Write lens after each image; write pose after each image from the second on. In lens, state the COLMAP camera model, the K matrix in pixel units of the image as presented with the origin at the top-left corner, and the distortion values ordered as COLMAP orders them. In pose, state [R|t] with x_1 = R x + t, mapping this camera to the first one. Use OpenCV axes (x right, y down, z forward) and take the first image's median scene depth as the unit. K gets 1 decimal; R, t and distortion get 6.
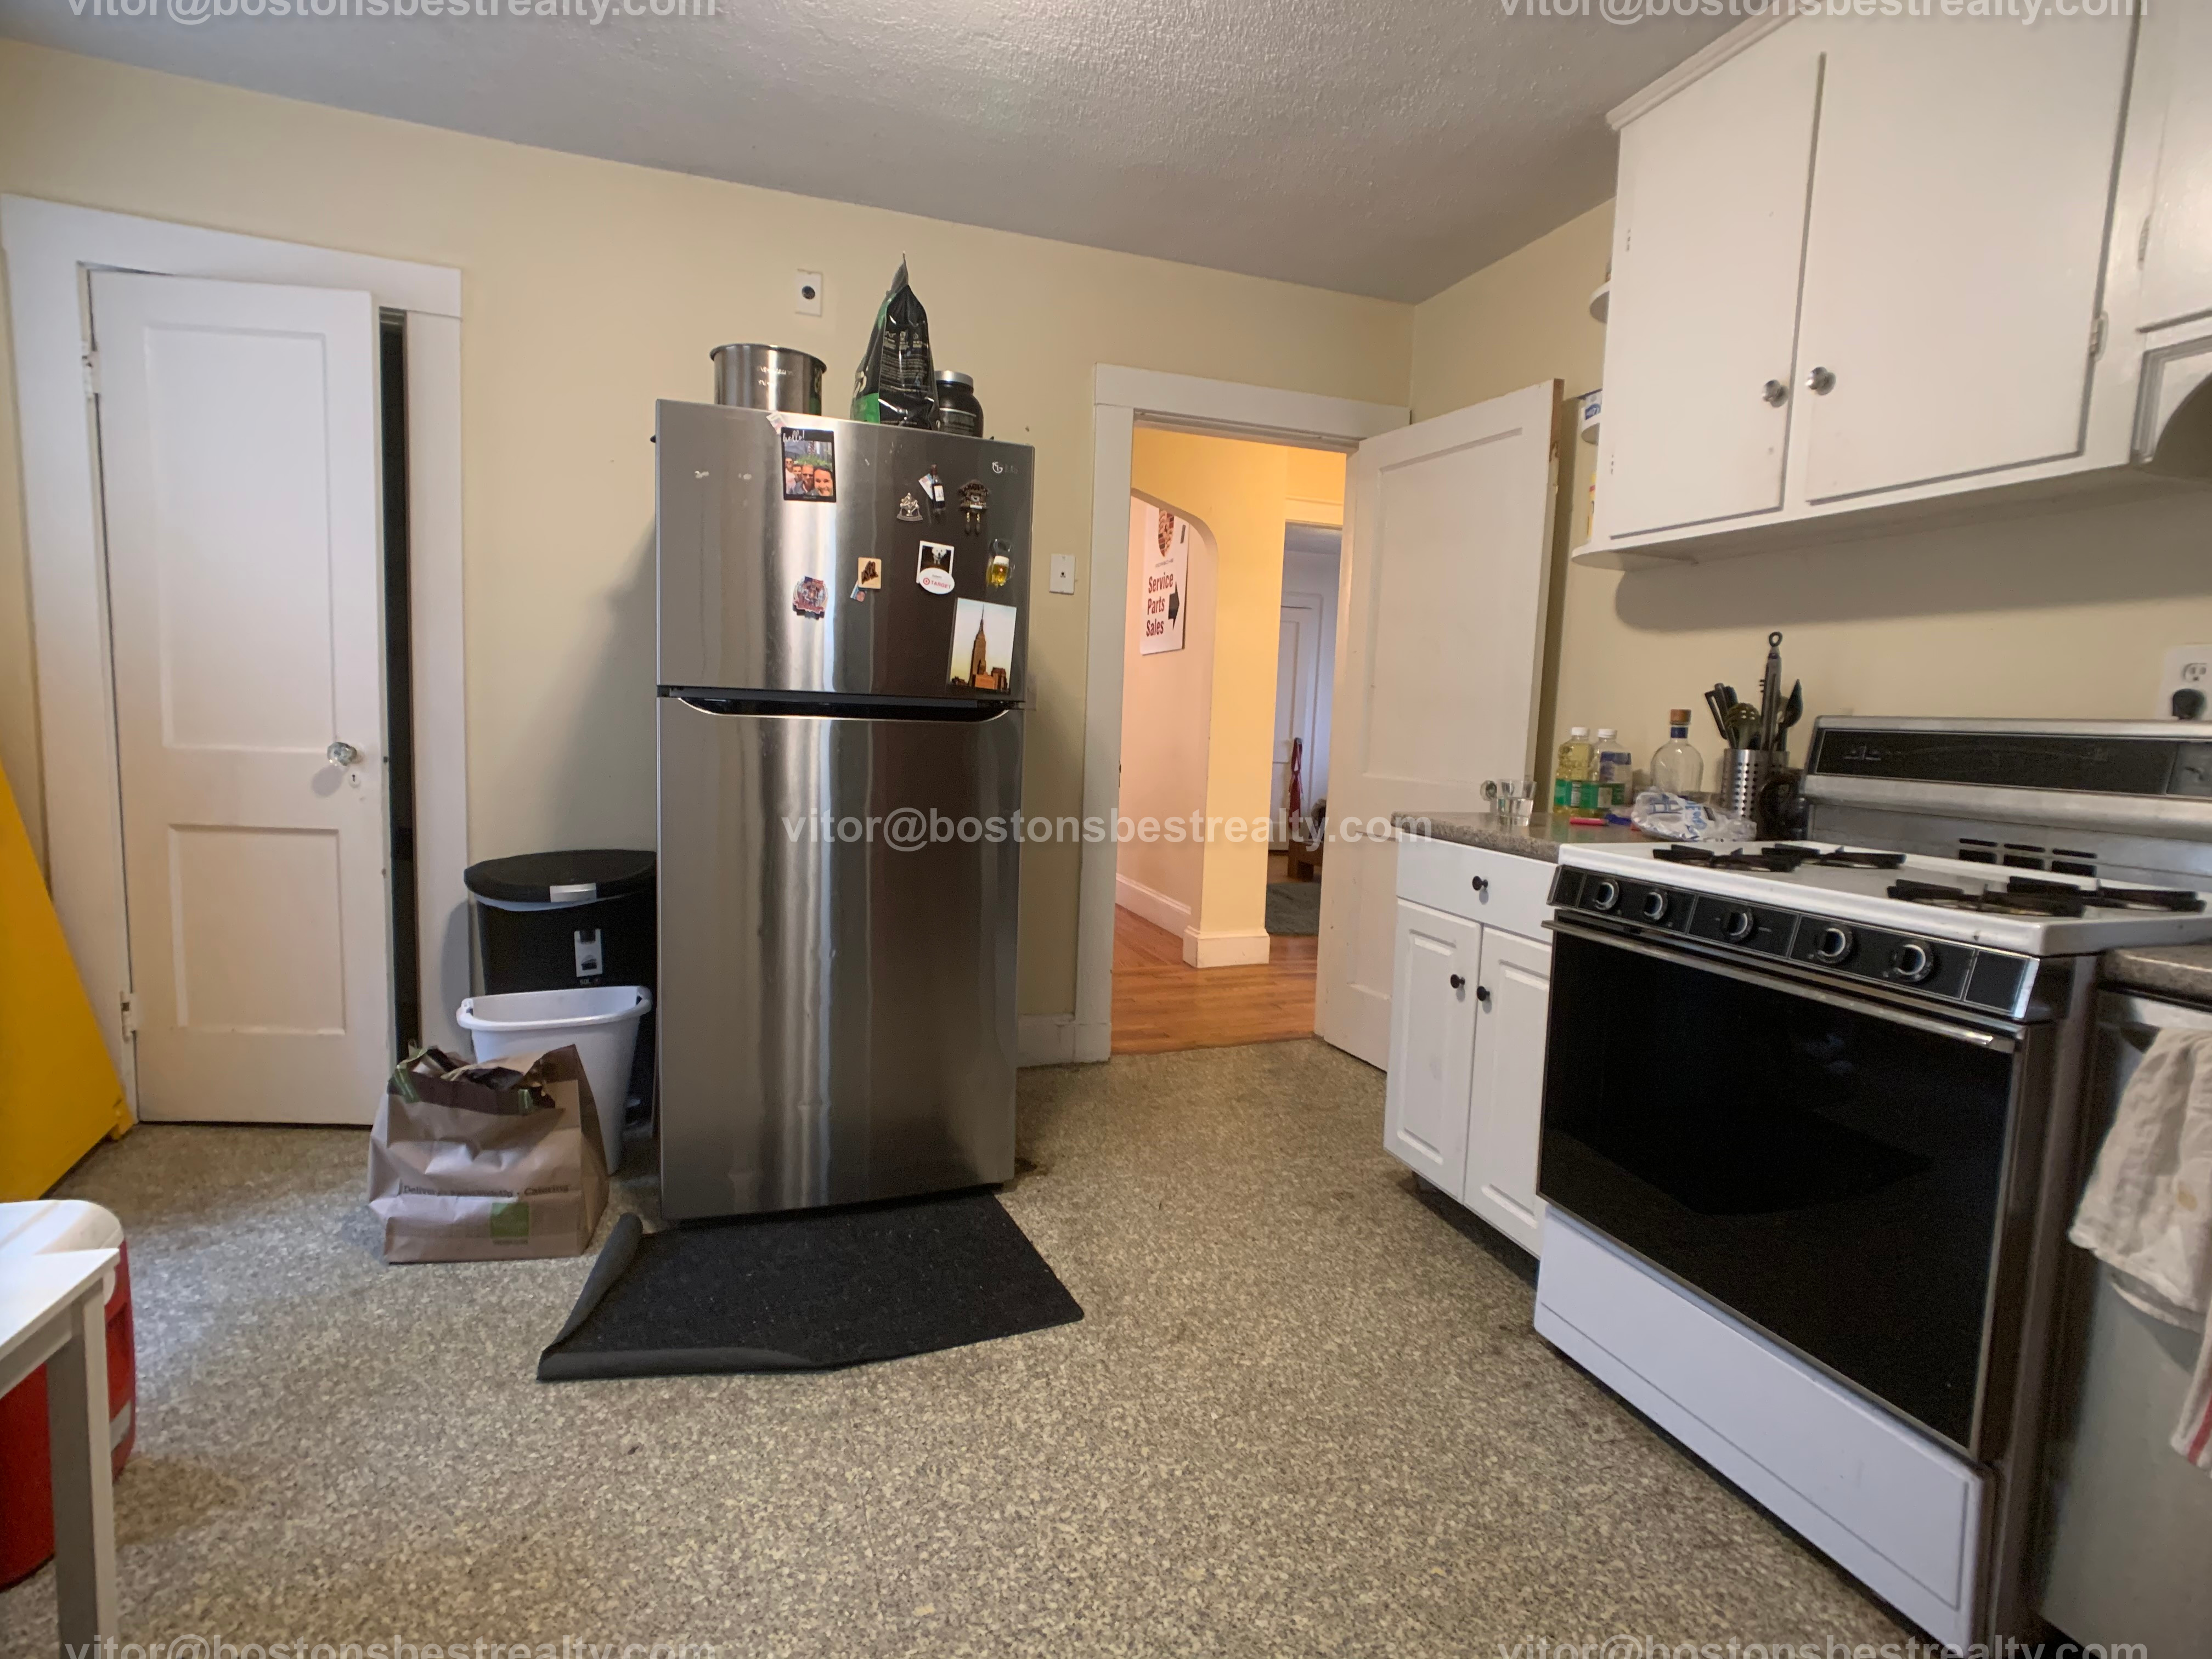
lens RADIAL K [[1112.7, 0, 1123.7], [0, 1112.7, 822.4], [0, 0, 1]] dist [-0.025595, 0.022976]
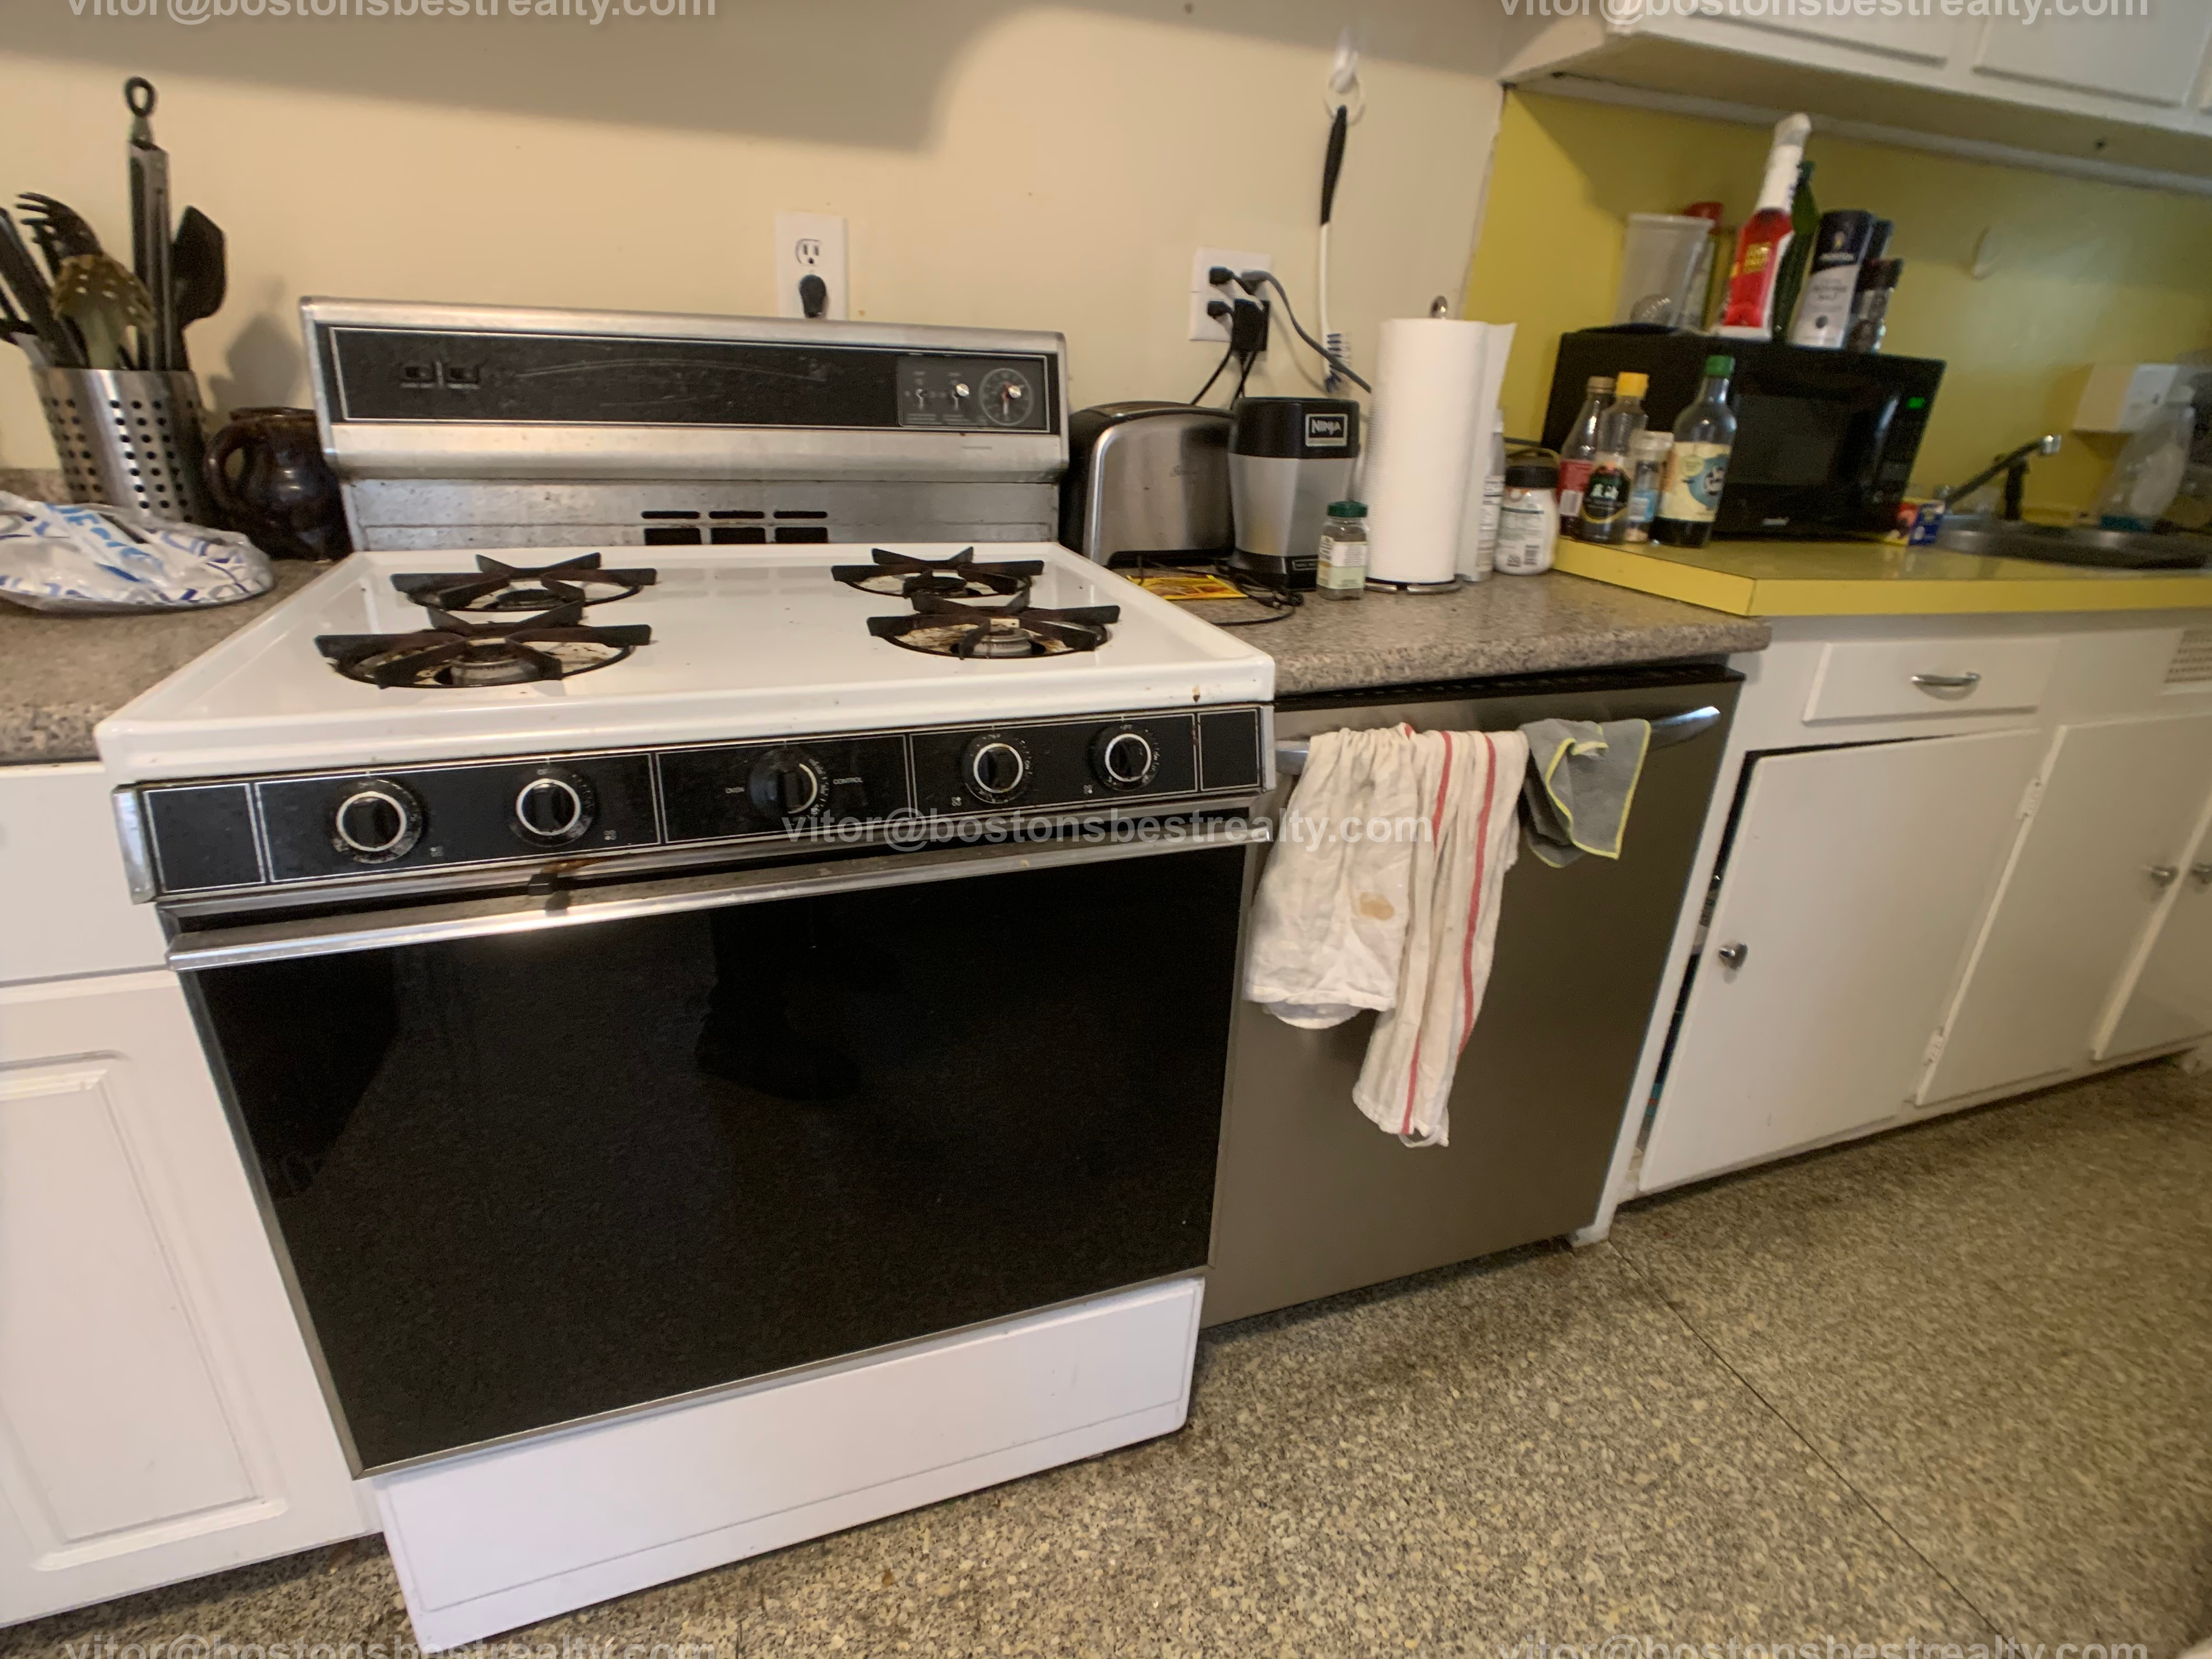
lens RADIAL K [[1102.4, 0, 1109.3], [0, 1102.4, 822.6], [0, 0, 1]] dist [-0.044925, 0.022156]
pose [[-0.009856, -0.423605, 0.905793, 0.083763], [0.052348, 0.904377, 0.423512, -0.069489], [-0.998580, 0.051591, 0.013261, 0.647001]]
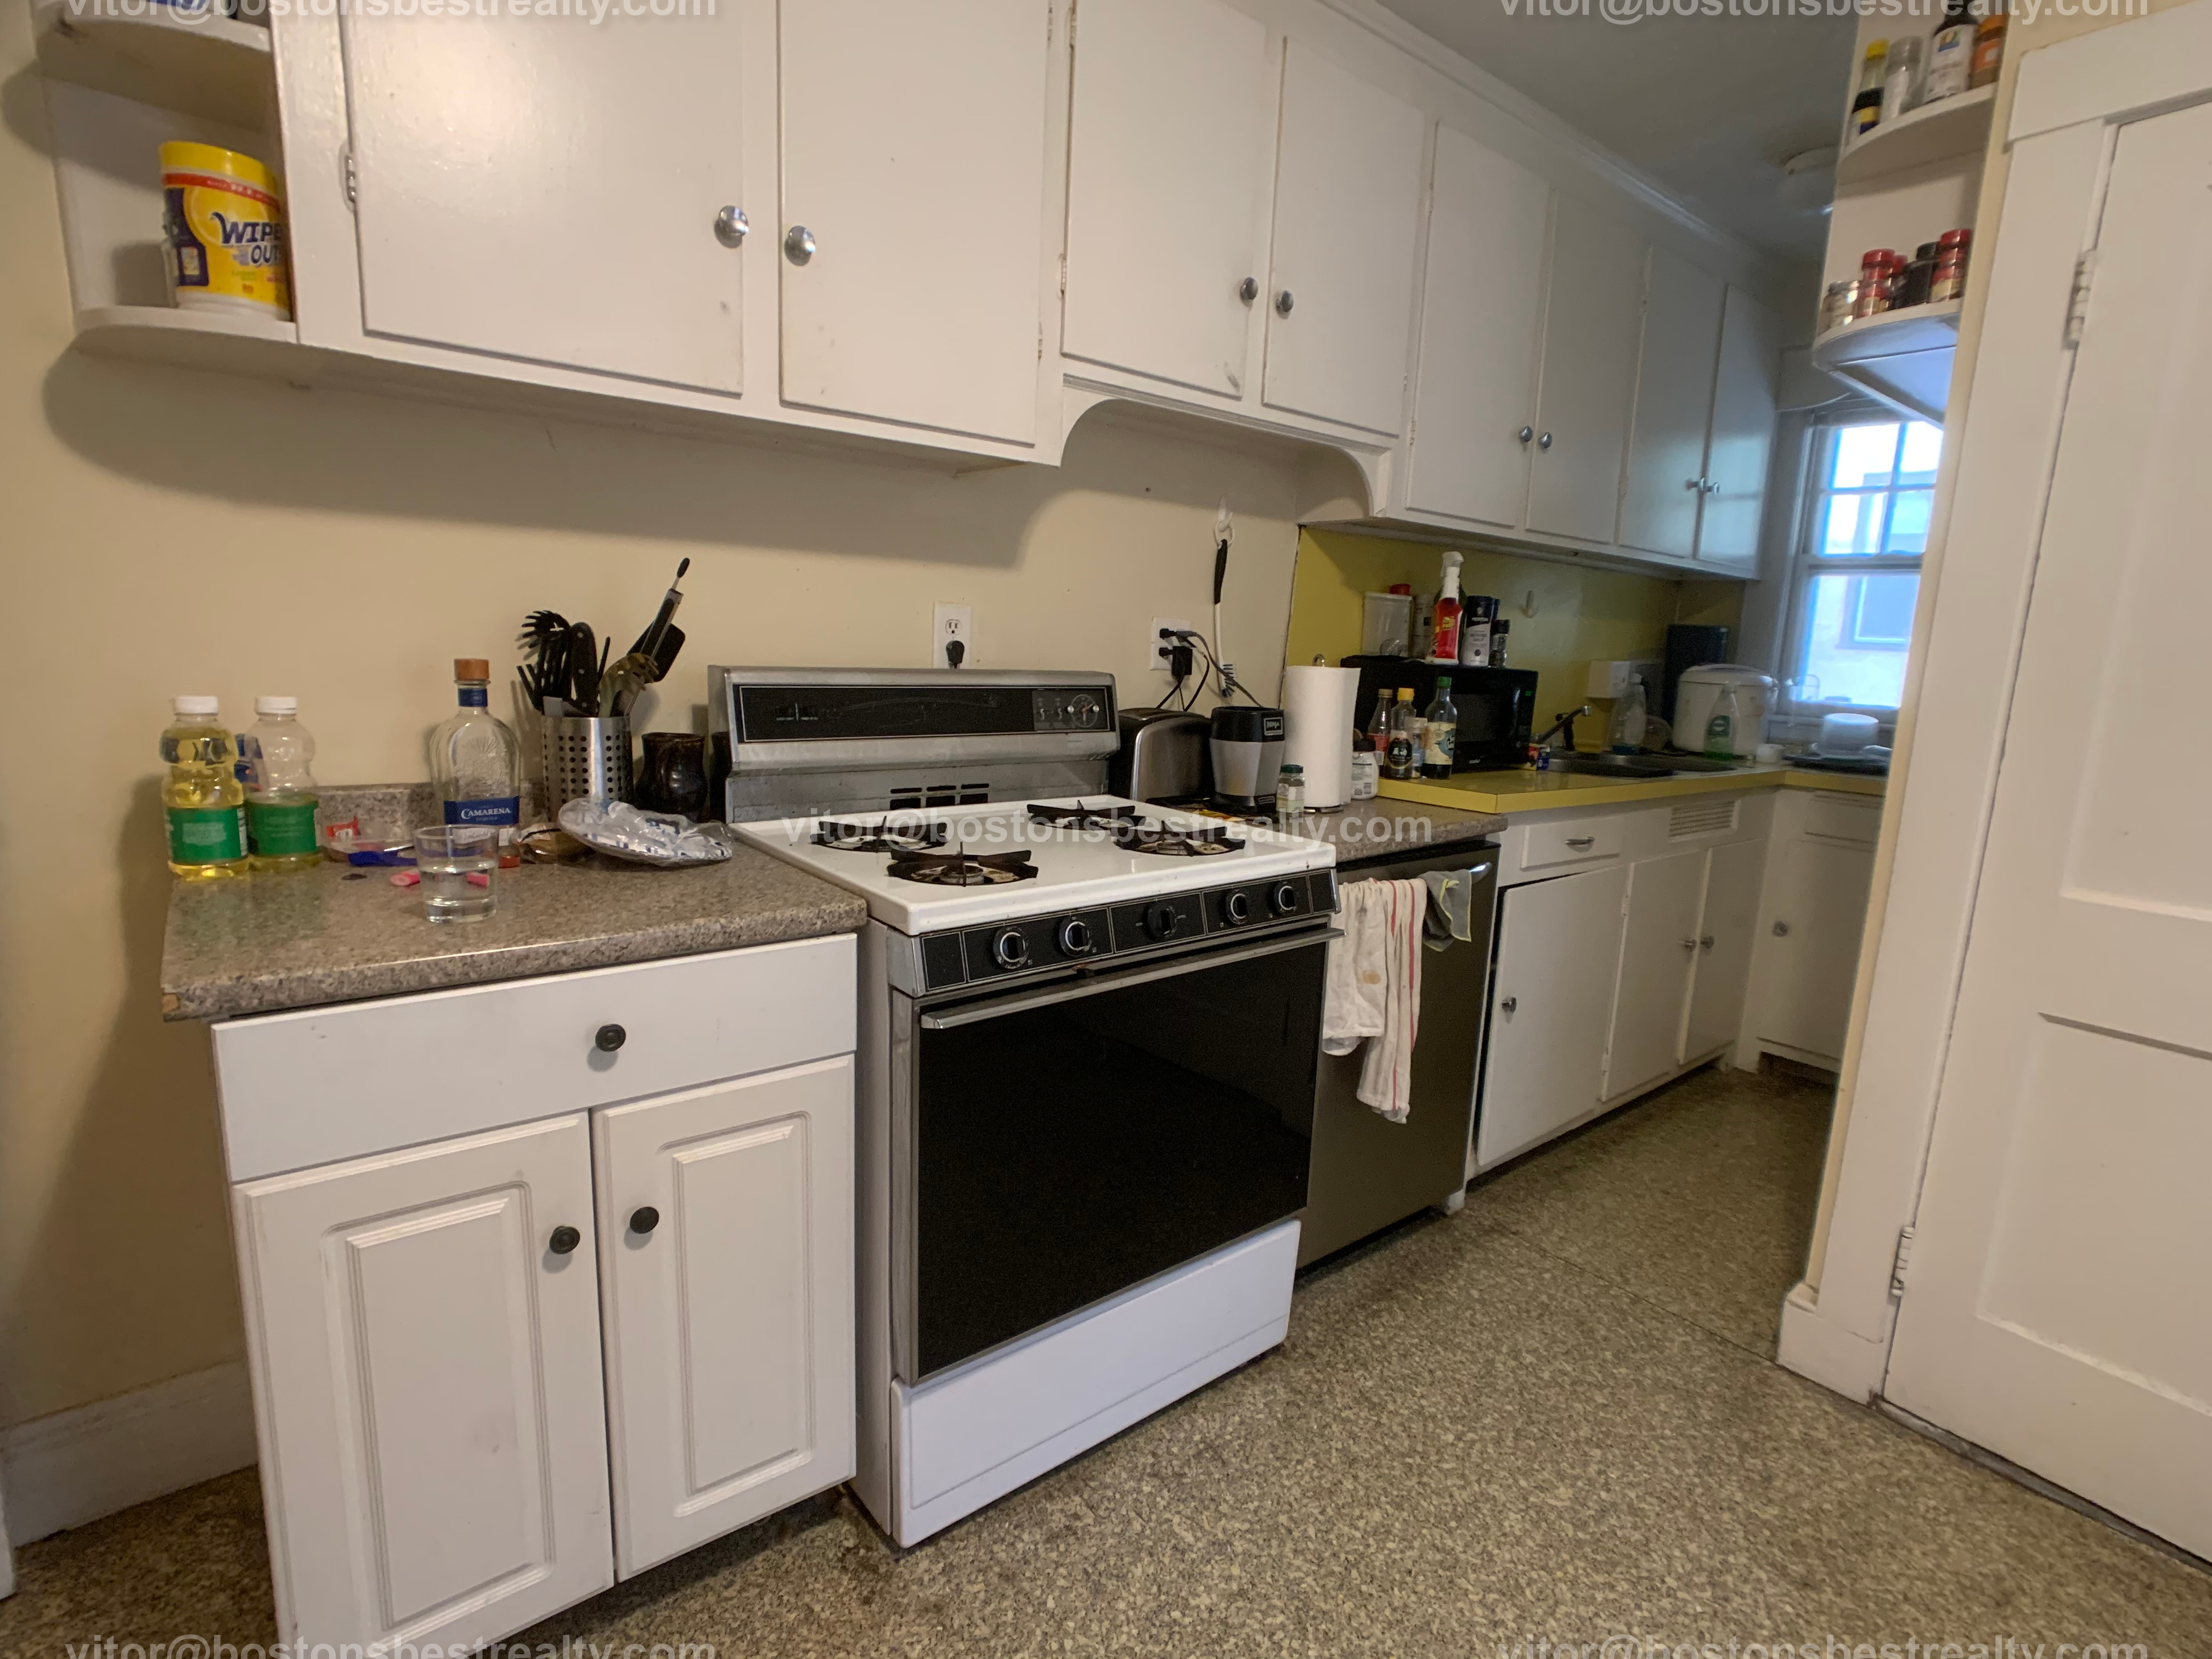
lens RADIAL K [[1116.4, 0, 1125.6], [0, 1116.4, 838.9], [0, 0, 1]] dist [-0.042043, 0.021534]
pose [[-0.349808, -0.221825, 0.910180, -0.231601], [0.034113, 0.967902, 0.249003, -0.168909], [-0.936200, 0.118152, -0.331013, 1.017744]]
